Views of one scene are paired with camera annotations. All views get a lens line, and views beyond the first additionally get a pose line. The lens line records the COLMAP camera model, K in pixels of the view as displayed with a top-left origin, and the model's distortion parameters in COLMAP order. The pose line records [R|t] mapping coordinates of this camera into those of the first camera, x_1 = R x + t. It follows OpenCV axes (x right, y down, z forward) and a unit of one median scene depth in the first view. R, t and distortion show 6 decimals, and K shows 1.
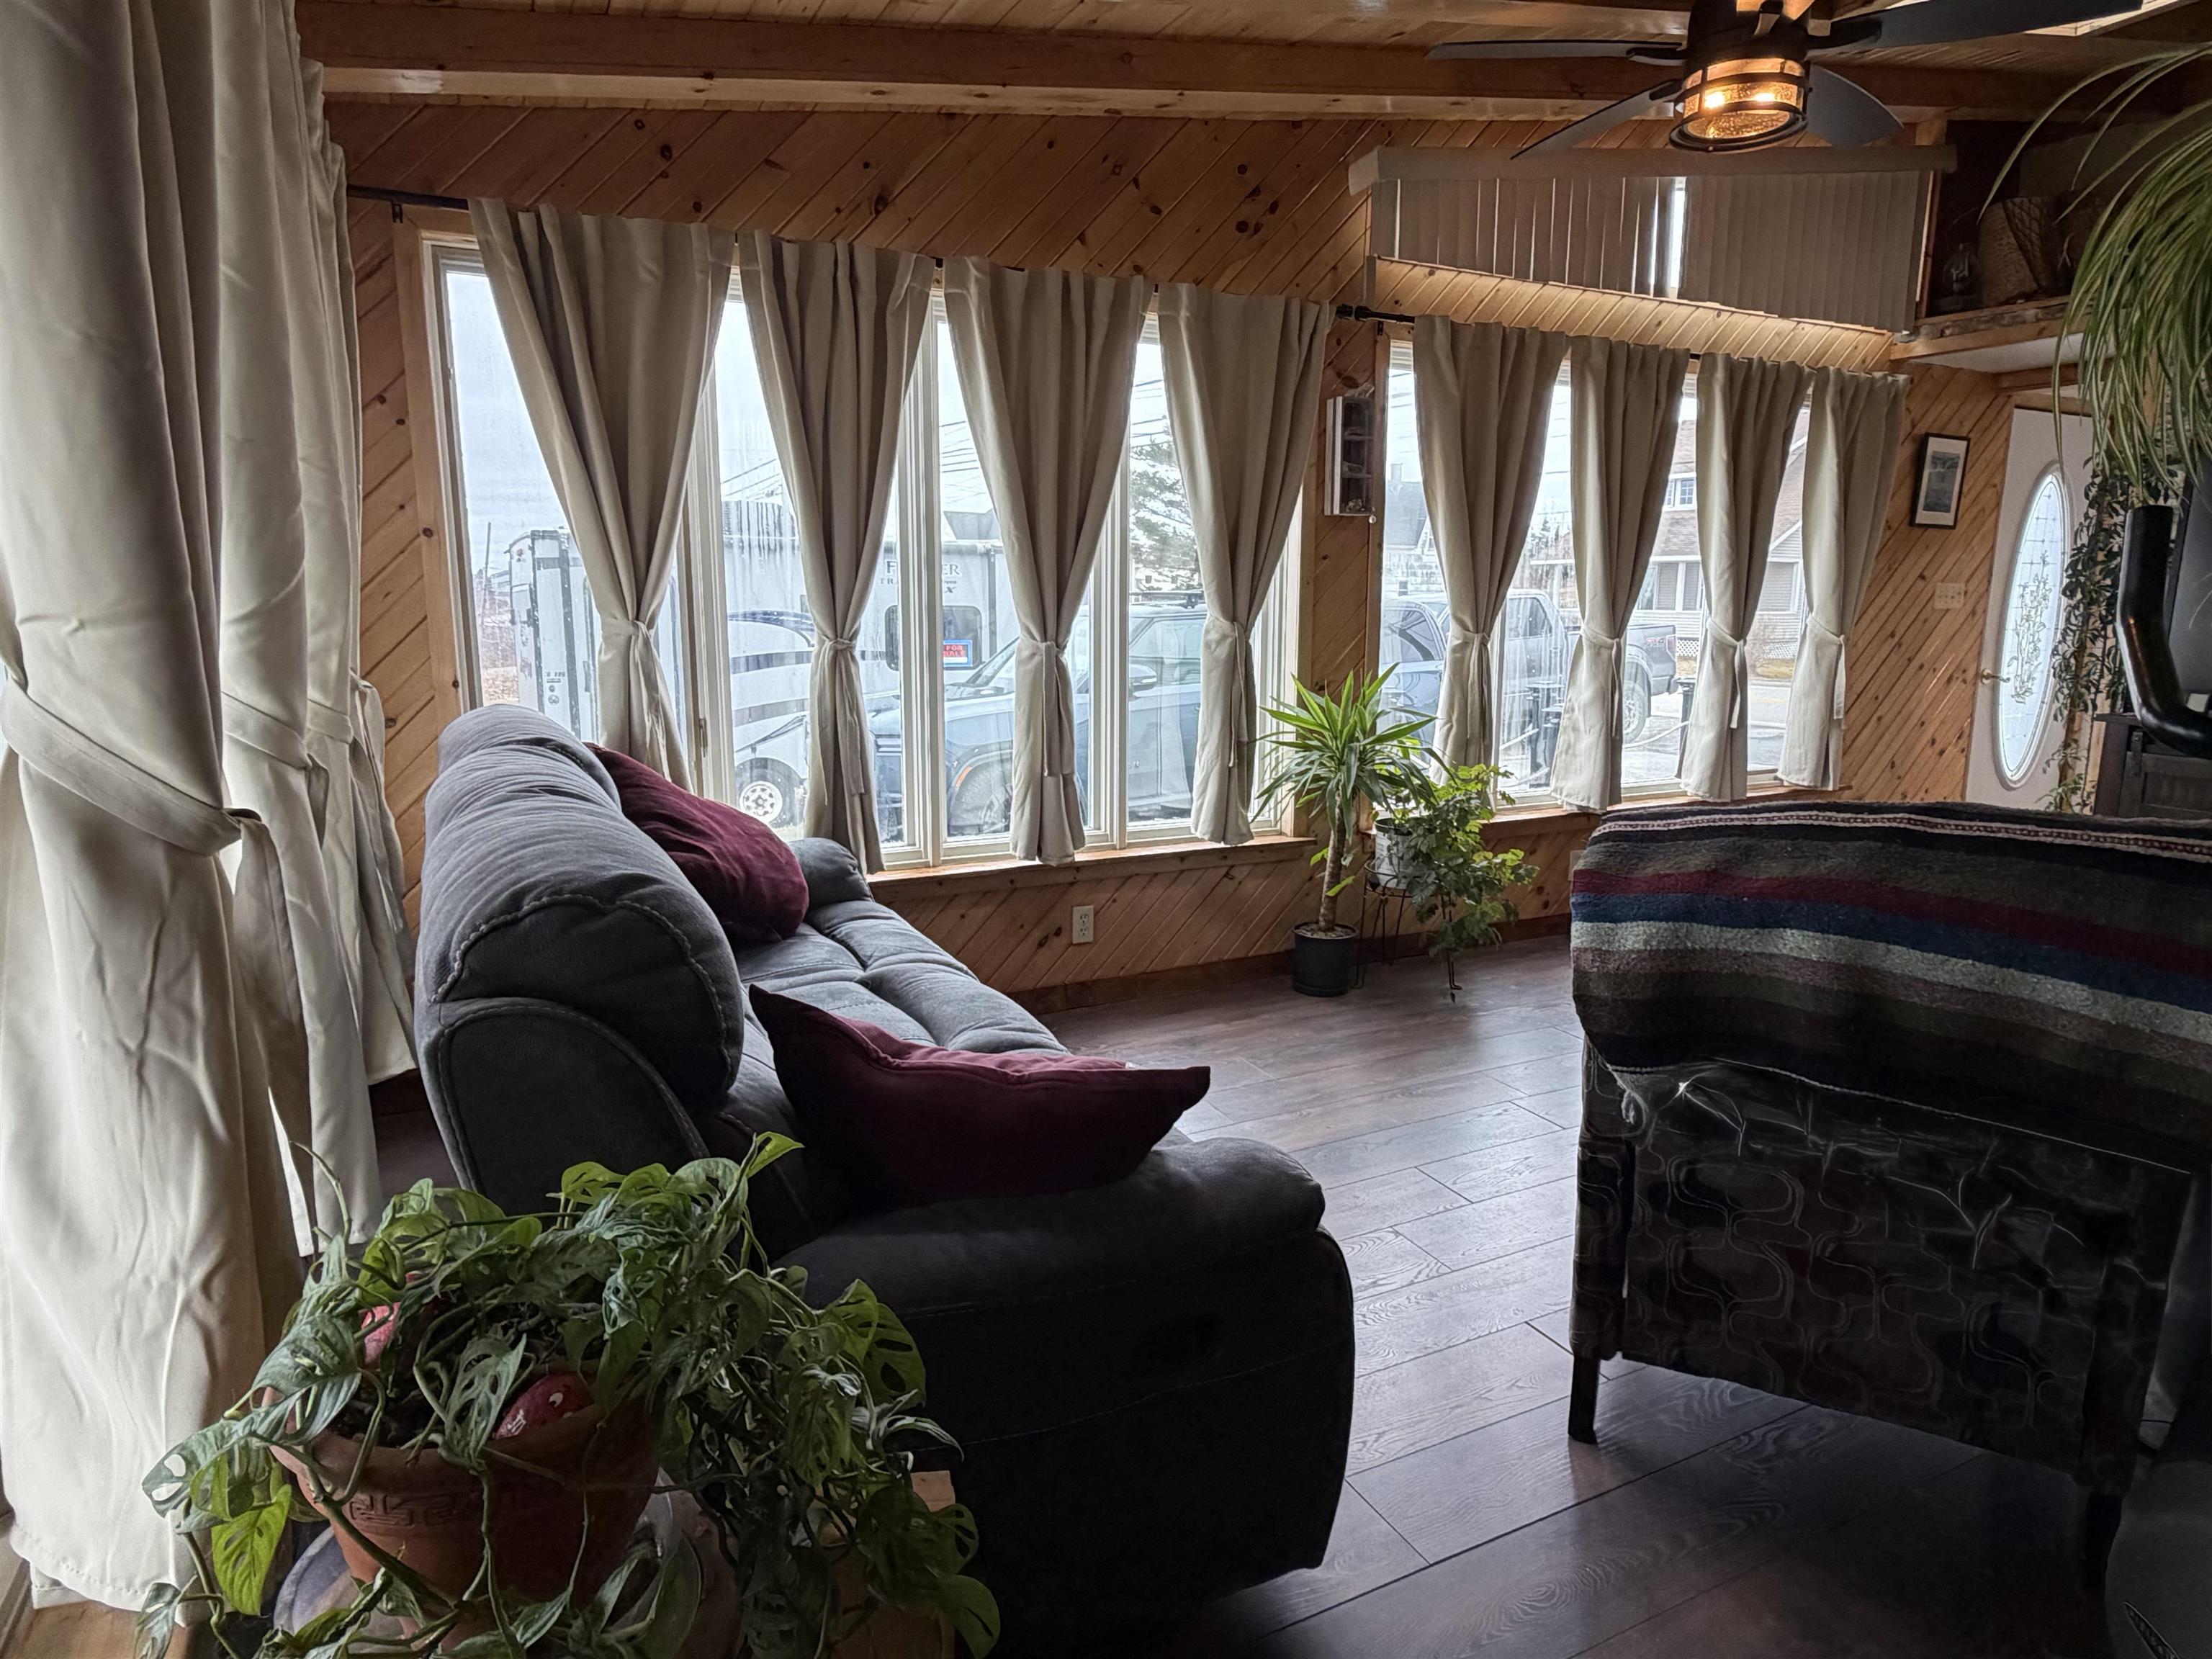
lens RADIAL K [[1276.3, 0, 1109.9], [0, 1276.3, 830.5], [0, 0, 1]] dist [-0.003926, 0.001870]
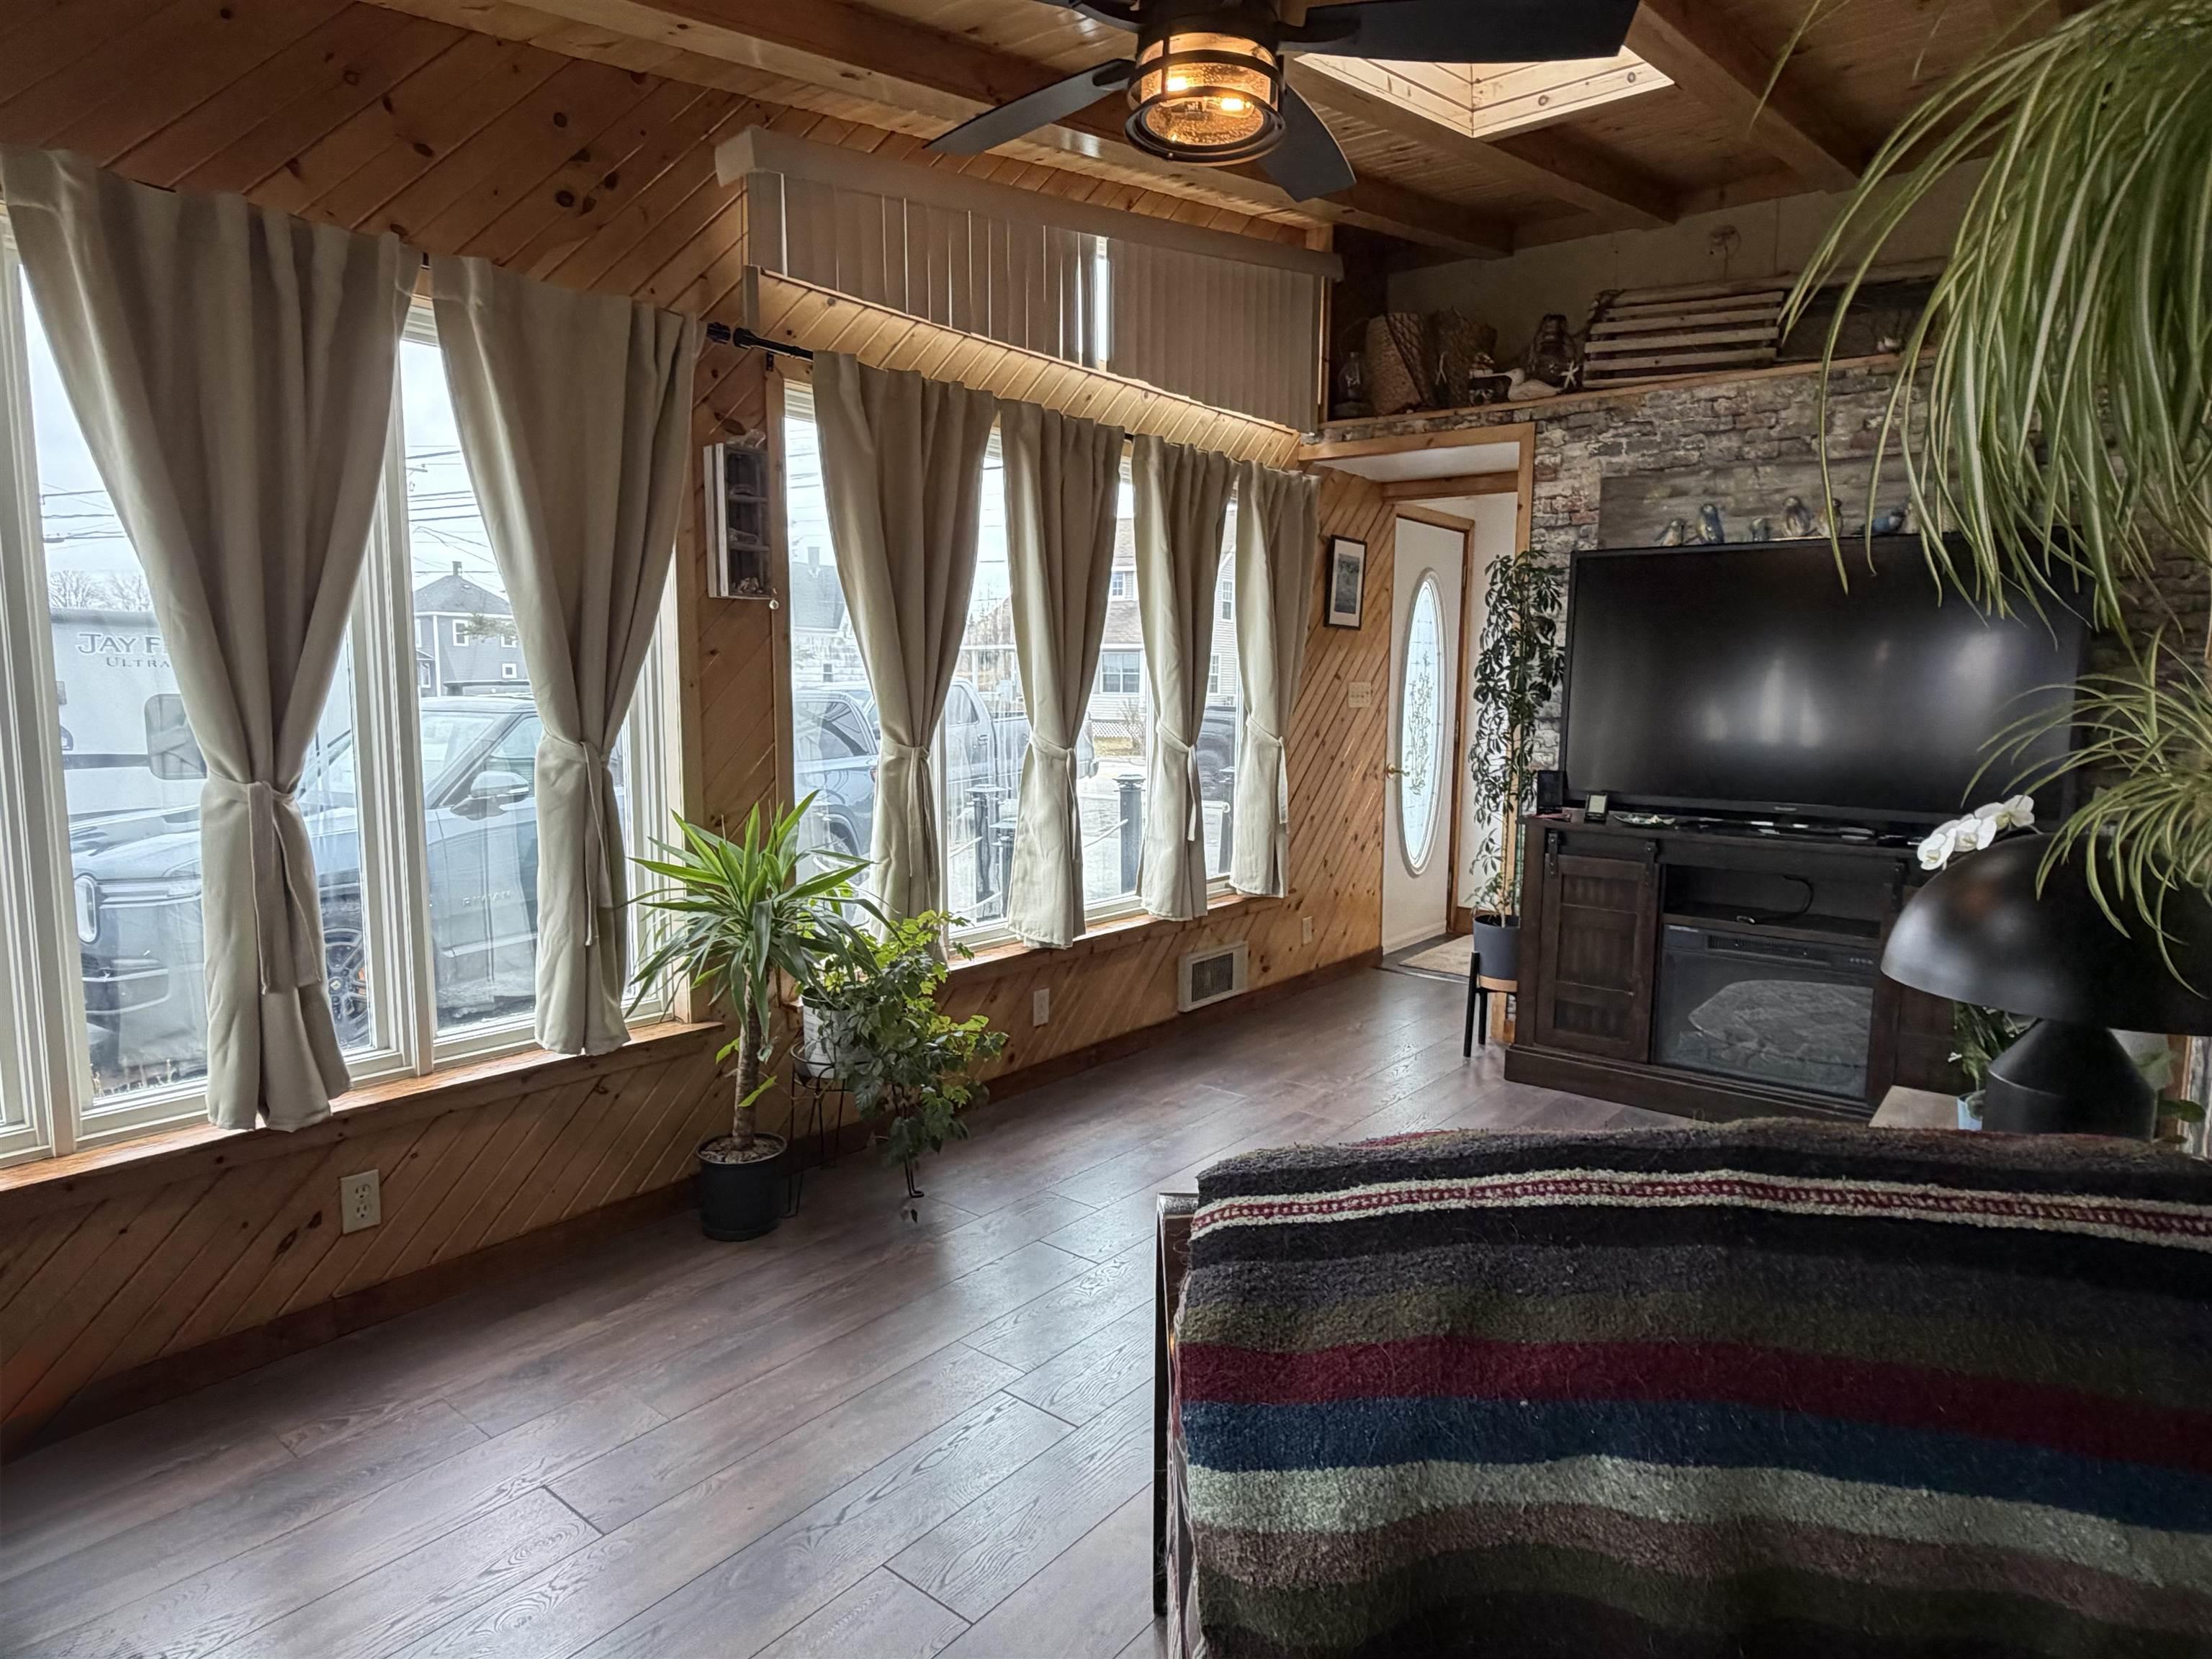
lens RADIAL K [[1276.3, 0, 1109.9], [0, 1276.3, 830.5], [0, 0, 1]] dist [-0.003926, 0.001870]
pose [[0.905668, -0.044555, 0.421639, 0.058461], [0.070654, 0.996418, -0.046469, -0.057364], [-0.418059, 0.071876, 0.905572, 0.225868]]
